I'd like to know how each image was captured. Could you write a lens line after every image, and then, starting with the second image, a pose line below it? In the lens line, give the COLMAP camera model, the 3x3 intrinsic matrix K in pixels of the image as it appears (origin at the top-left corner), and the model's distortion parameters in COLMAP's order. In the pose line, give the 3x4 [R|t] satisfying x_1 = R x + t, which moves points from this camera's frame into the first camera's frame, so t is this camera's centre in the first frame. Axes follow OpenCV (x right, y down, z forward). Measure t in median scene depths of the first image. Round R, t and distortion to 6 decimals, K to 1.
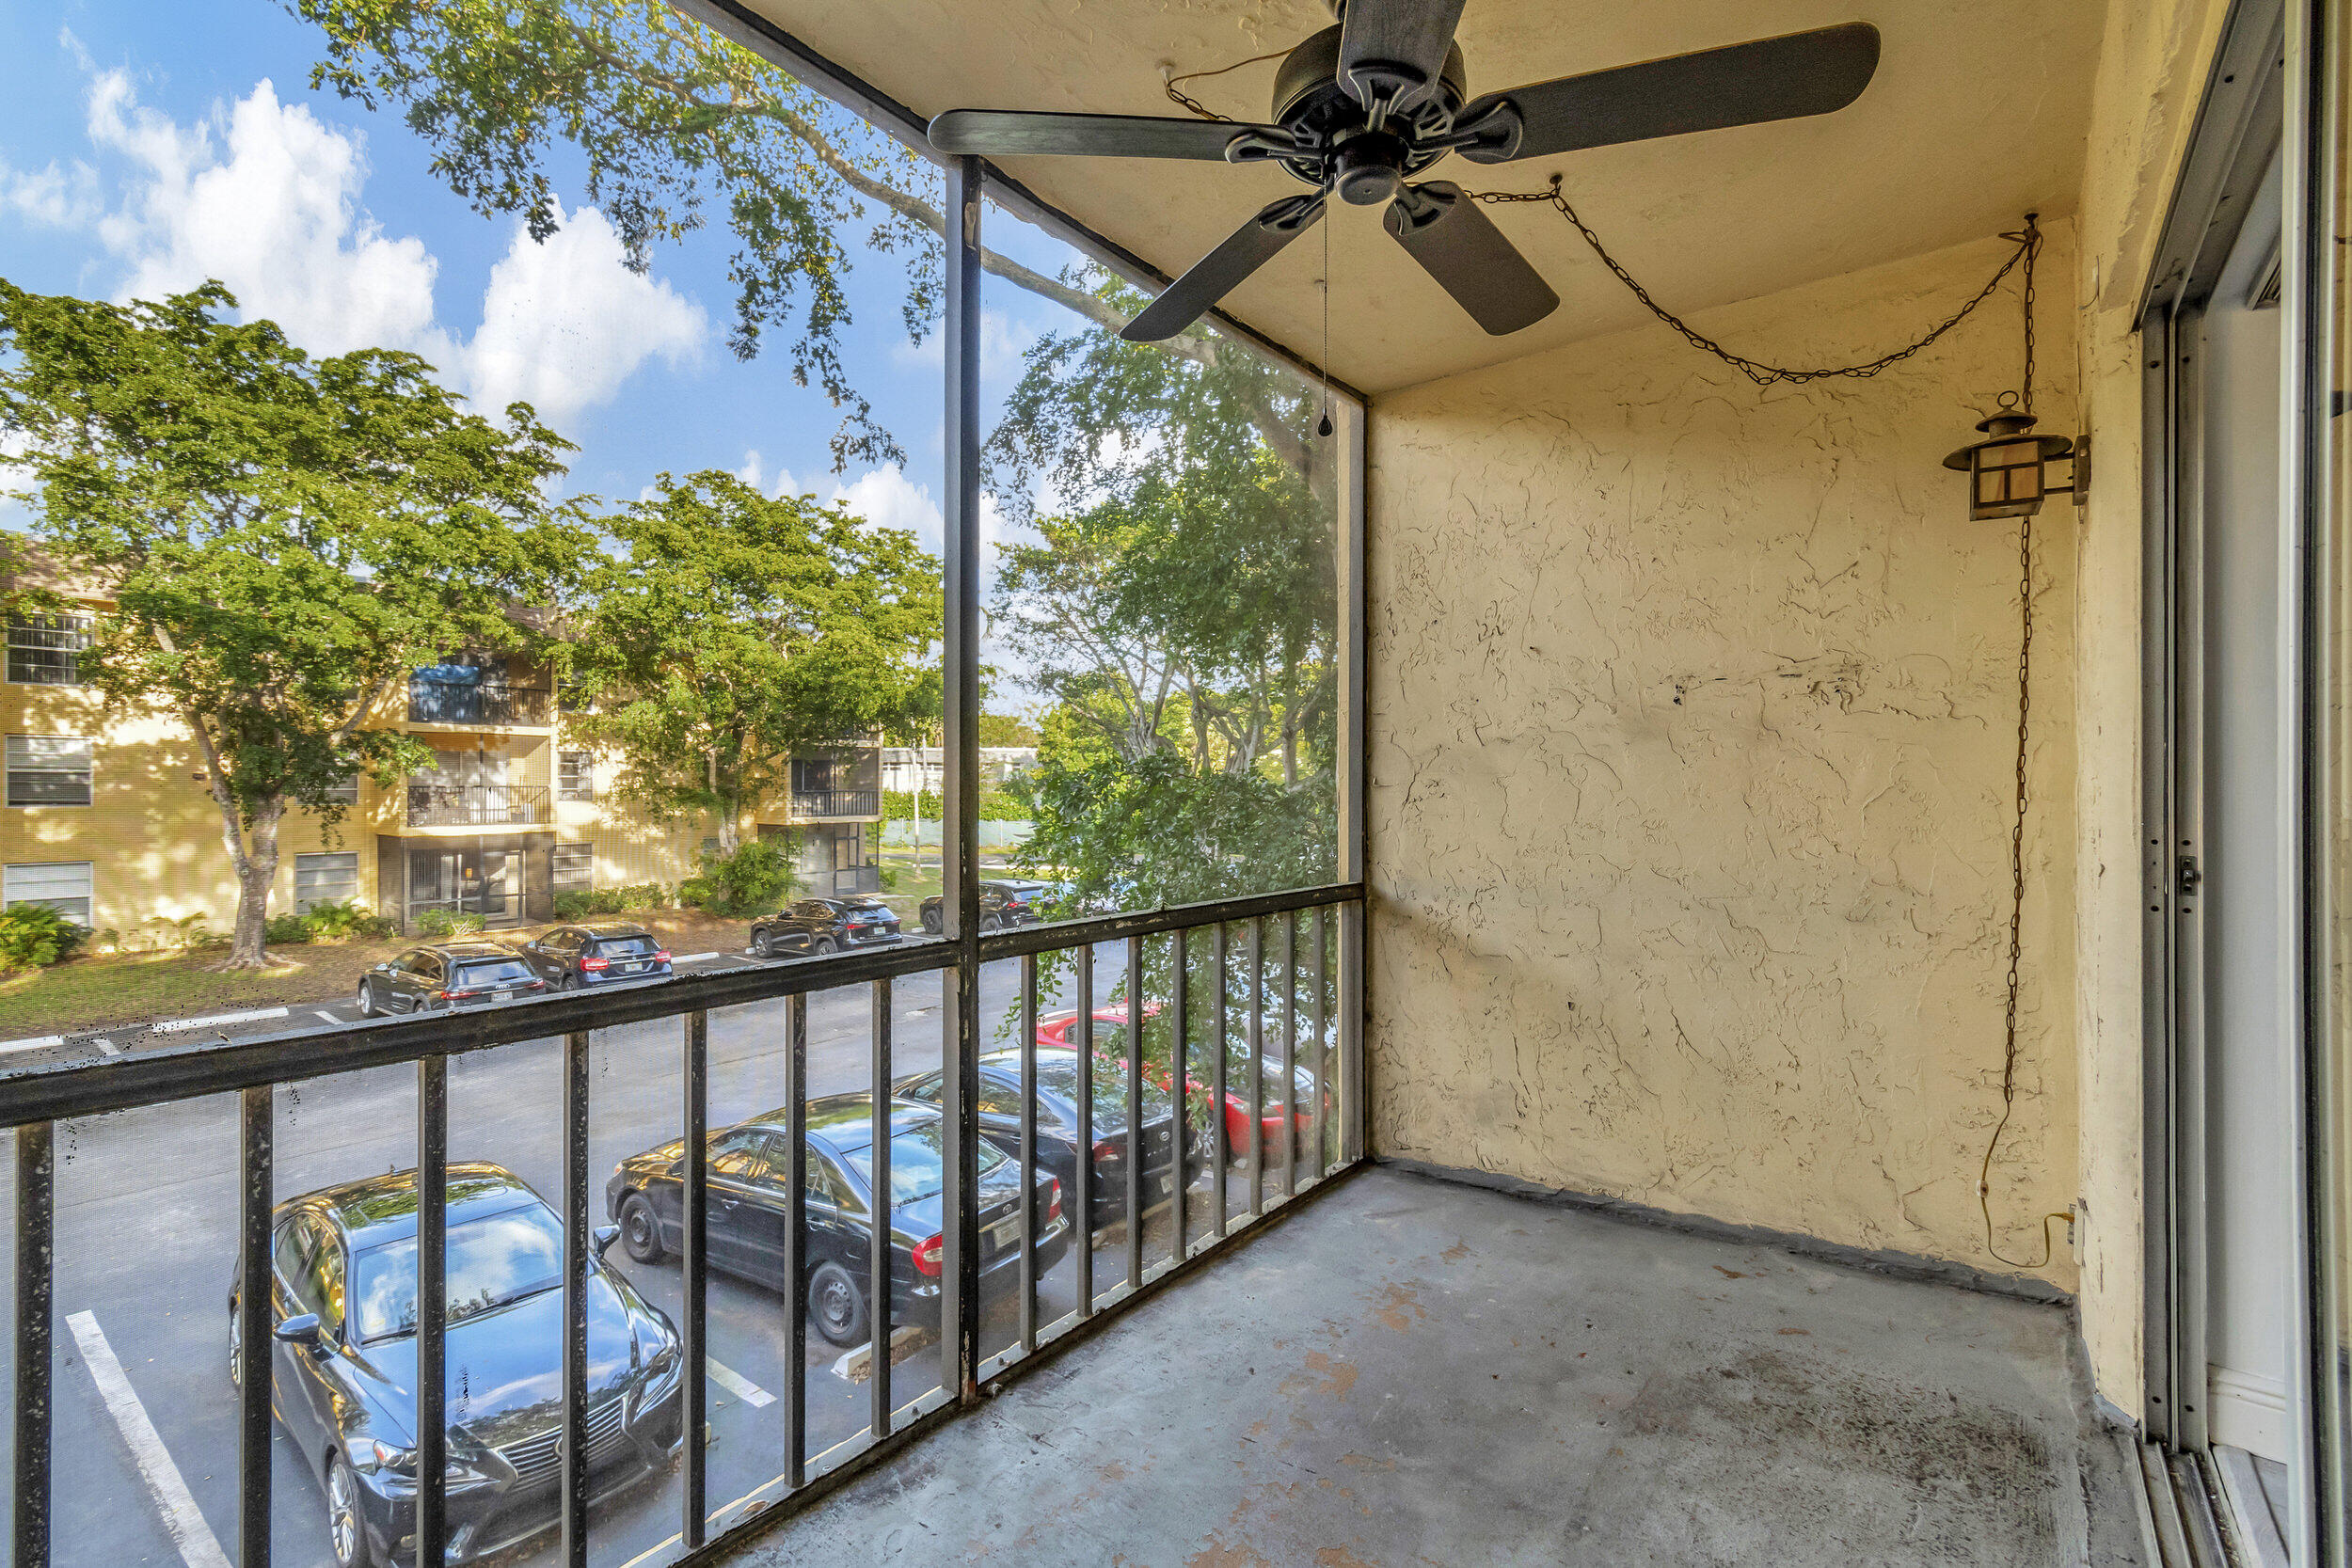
lens RADIAL K [[1049.5, 0, 1159.2], [0, 1049.5, 785.7], [0, 0, 1]] dist [0.006491, -0.002580]
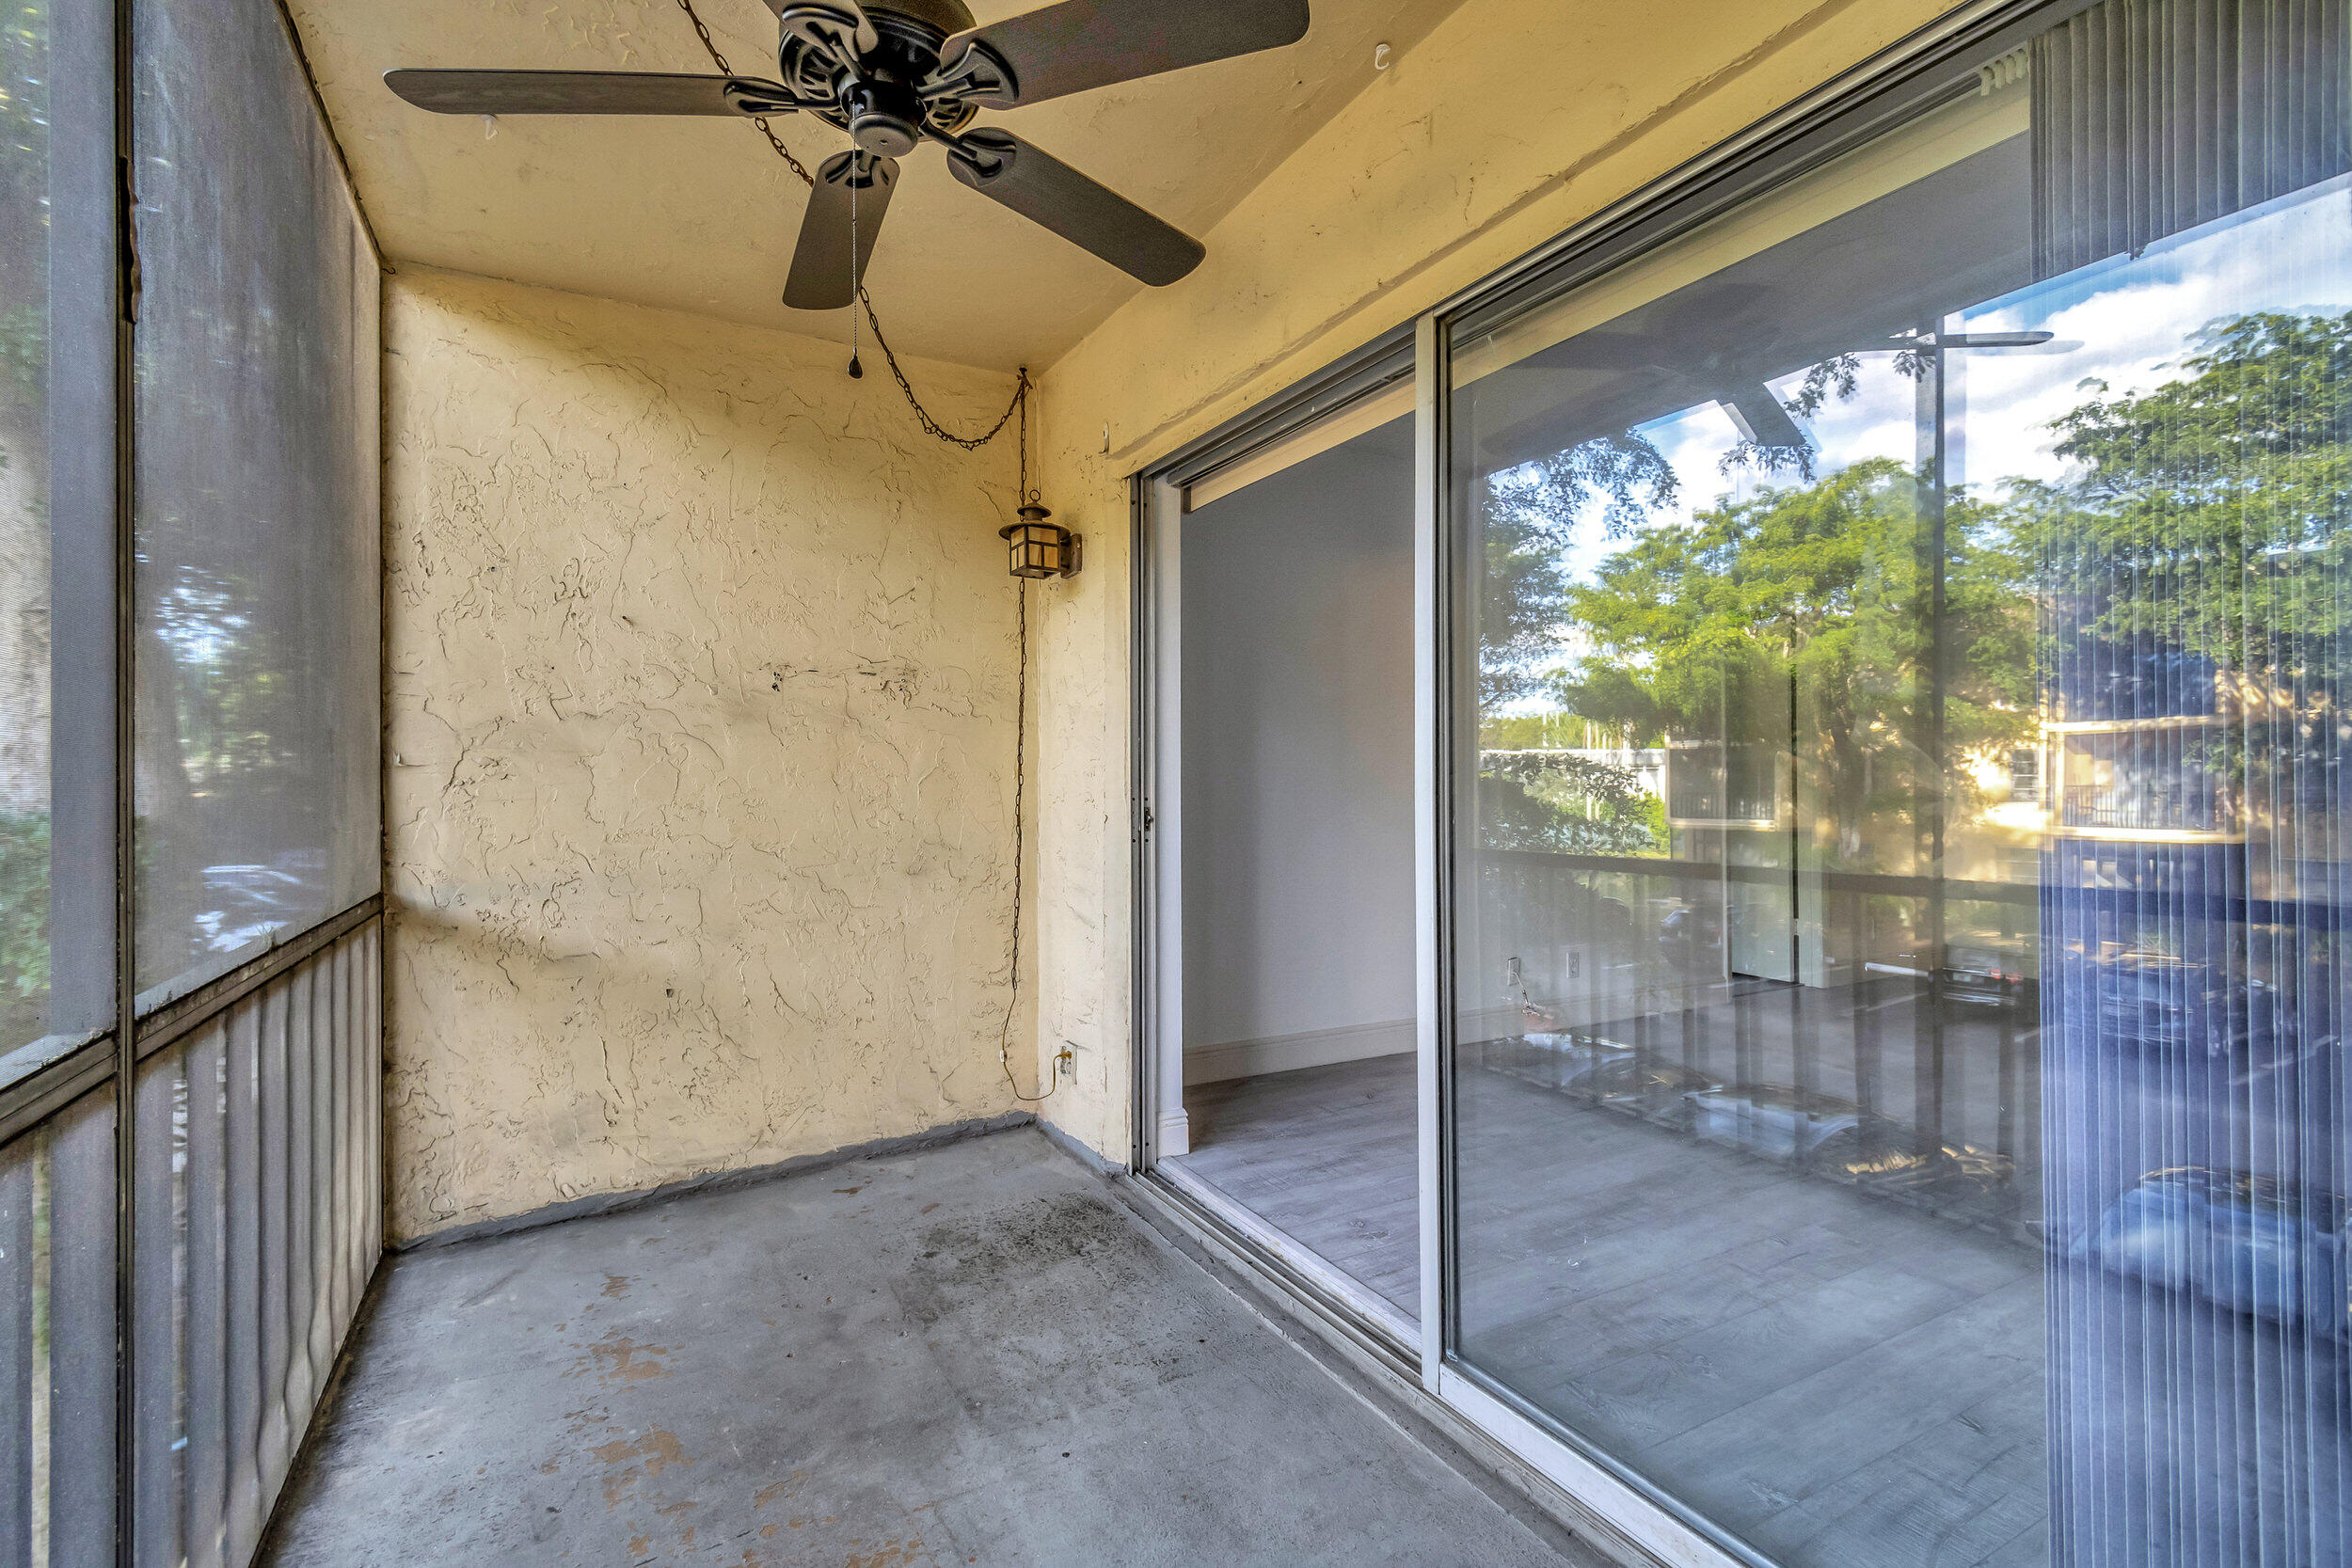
lens RADIAL K [[1049.5, 0, 1158.5], [0, 1049.5, 776.5], [0, 0, 1]] dist [0.006491, -0.002580]
pose [[0.404980, -0.001861, 0.914323, -0.332550], [0.001916, 0.999997, 0.001187, 0.010304], [-0.914323, 0.001271, 0.404983, 0.206760]]
